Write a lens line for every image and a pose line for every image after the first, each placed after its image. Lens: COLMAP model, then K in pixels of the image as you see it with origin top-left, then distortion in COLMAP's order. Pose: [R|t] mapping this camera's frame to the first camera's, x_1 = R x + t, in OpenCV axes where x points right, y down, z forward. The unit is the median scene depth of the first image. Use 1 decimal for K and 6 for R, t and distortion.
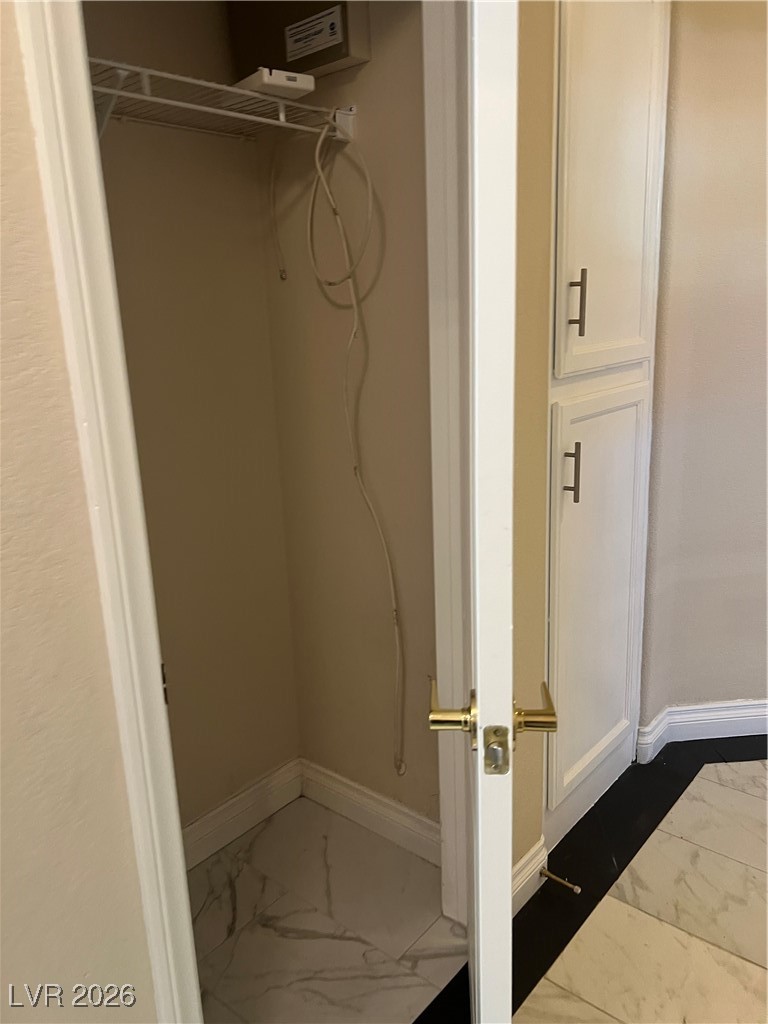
lens RADIAL K [[777.6, 0, 386.7], [0, 777.6, 516.3], [0, 0, 1]] dist [0.033567, -0.021372]
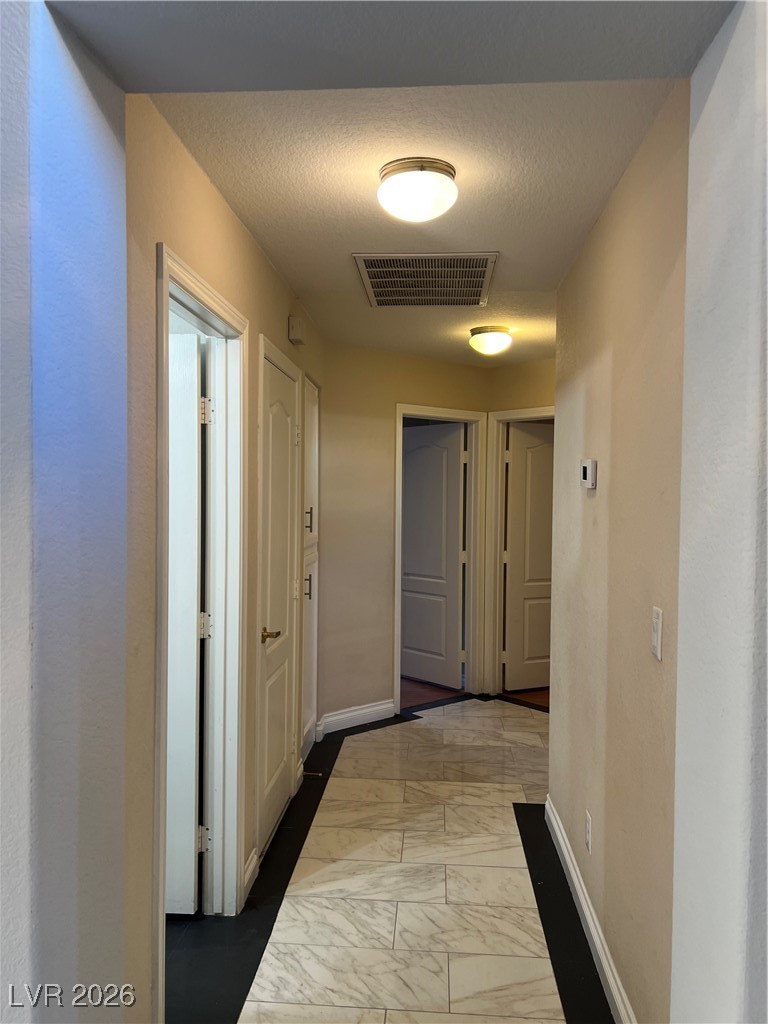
lens RADIAL K [[777.6, 0, 382.5], [0, 777.6, 510.9], [0, 0, 1]] dist [0.033567, -0.021372]
pose [[0.803812, 0.041854, 0.593409, -0.762926], [0.109201, 0.970190, -0.216348, 0.196157], [-0.584774, 0.238704, 0.775280, -0.796230]]
